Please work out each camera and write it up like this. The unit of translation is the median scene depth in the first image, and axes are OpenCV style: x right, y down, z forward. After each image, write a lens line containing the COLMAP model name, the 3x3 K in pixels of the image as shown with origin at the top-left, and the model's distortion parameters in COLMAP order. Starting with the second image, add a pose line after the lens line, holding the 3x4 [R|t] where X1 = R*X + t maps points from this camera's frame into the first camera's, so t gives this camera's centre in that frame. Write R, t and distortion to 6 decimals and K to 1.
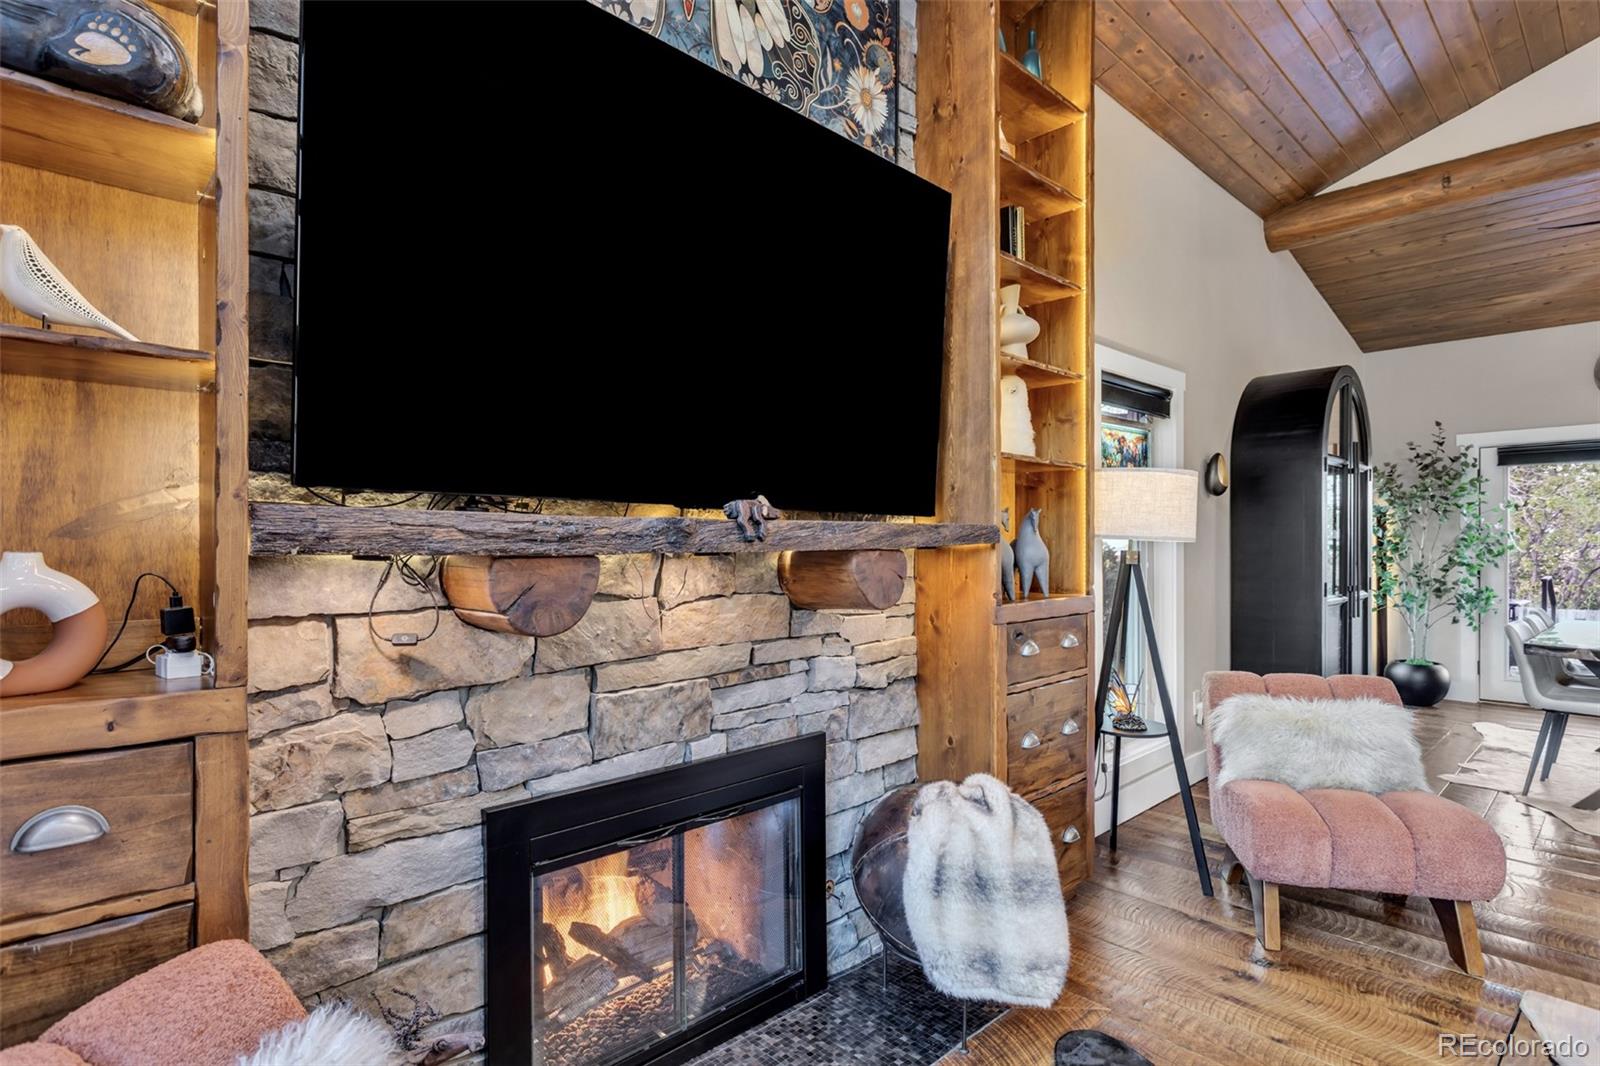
lens RADIAL K [[803.9, 0, 796.7], [0, 803.9, 546.0], [0, 0, 1]] dist [-0.009893, 0.007892]
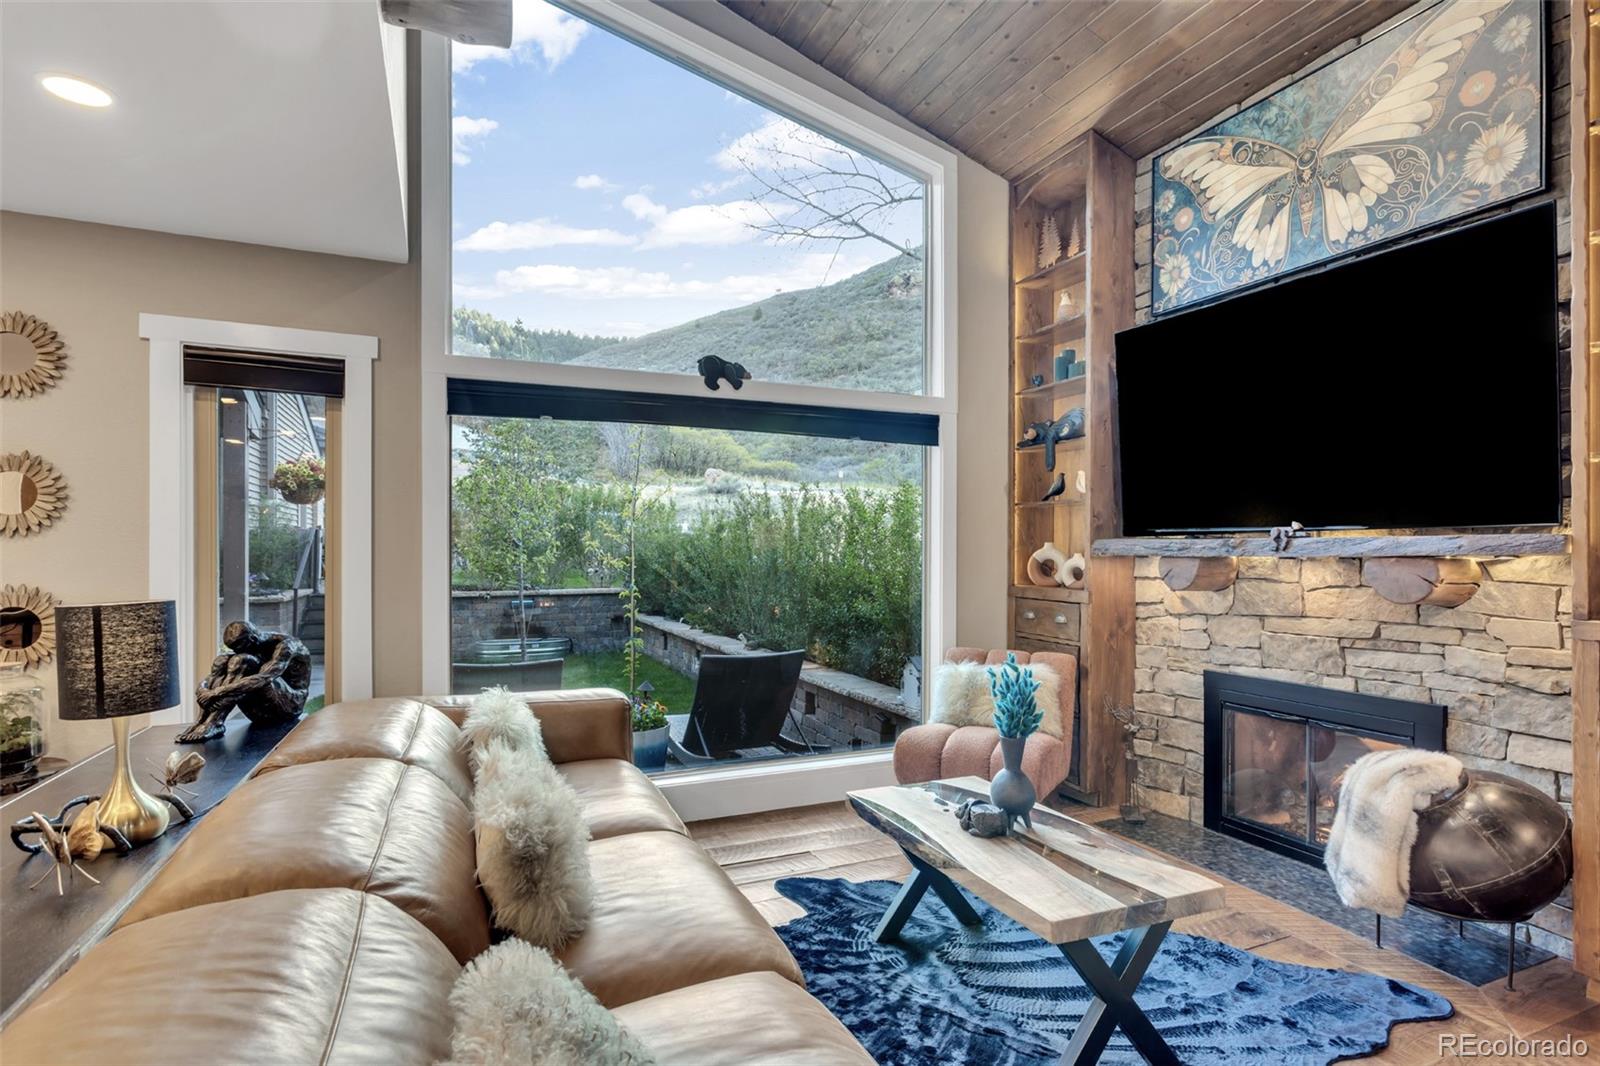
lens RADIAL K [[803.9, 0, 813.8], [0, 803.9, 551.2], [0, 0, 1]] dist [-0.009893, 0.007892]
pose [[-0.323568, 0.003085, -0.946200, 1.611728], [-0.003073, 0.999986, 0.004311, -0.007872], [0.946200, 0.004303, -0.323554, 0.520561]]
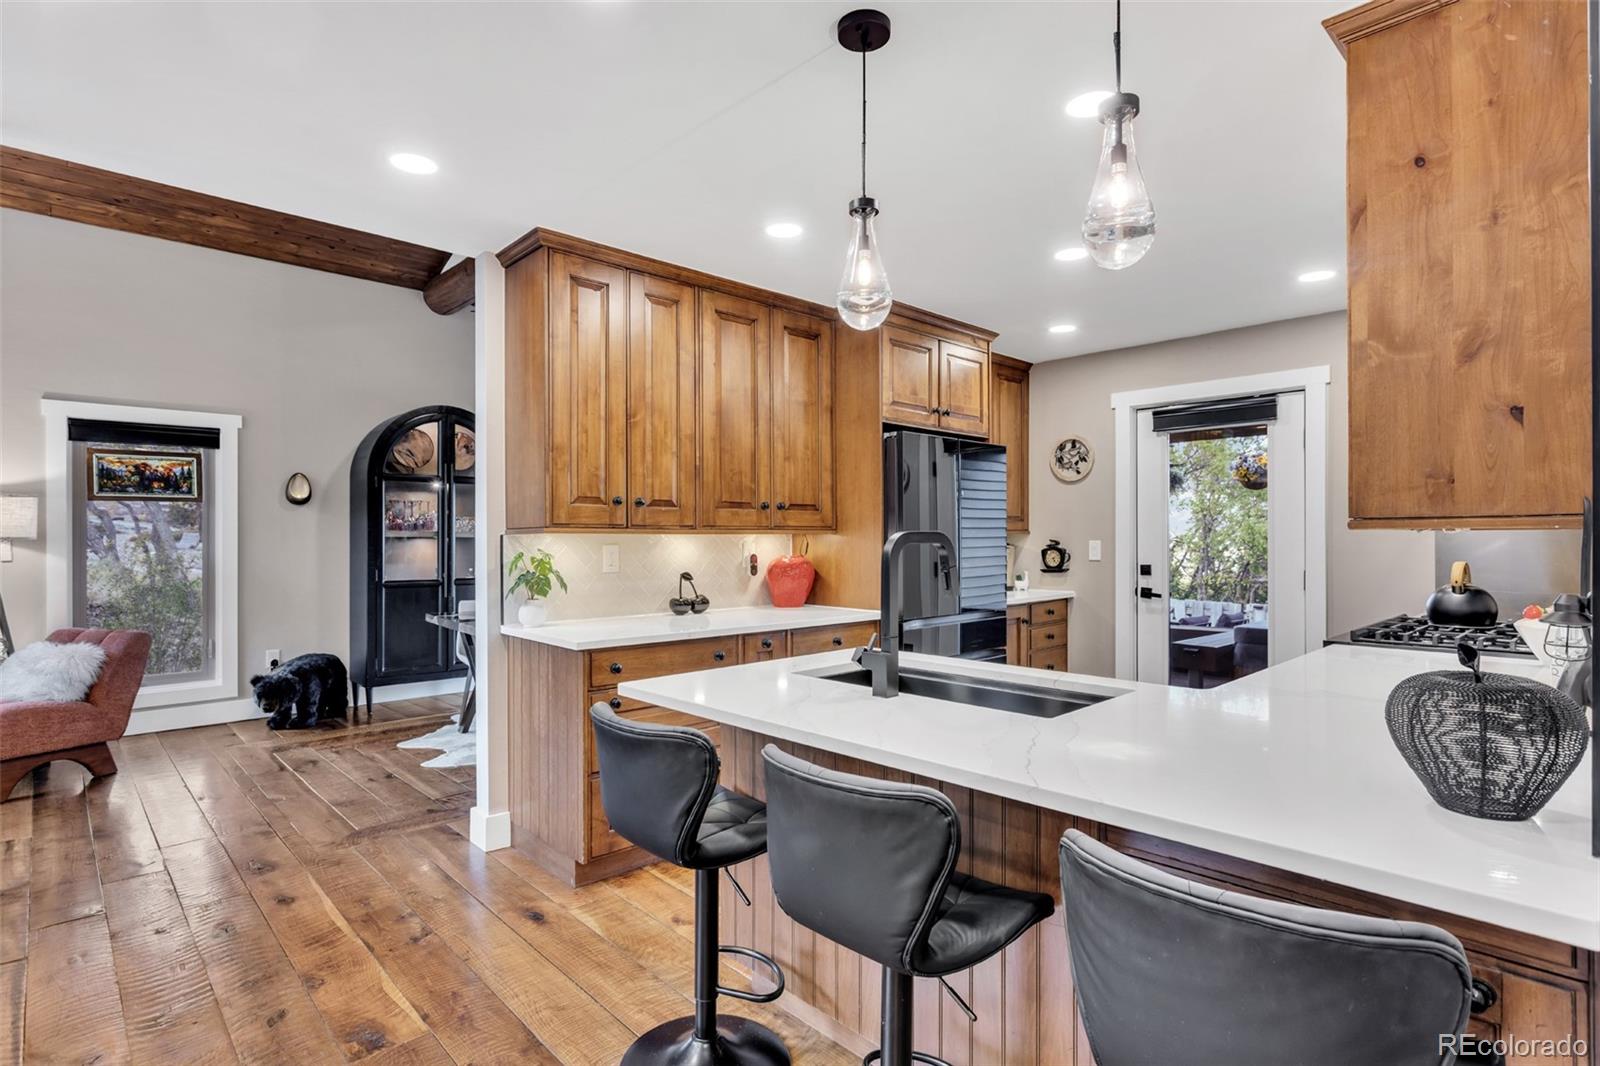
lens RADIAL K [[803.9, 0, 802.2], [0, 803.9, 537.9], [0, 0, 1]] dist [-0.009893, 0.007892]
pose [[0.999992, 0.002402, -0.003214, 2.789333], [-0.002415, 0.999989, -0.003961, -0.008169], [0.003205, 0.003968, 0.999987, -0.686208]]
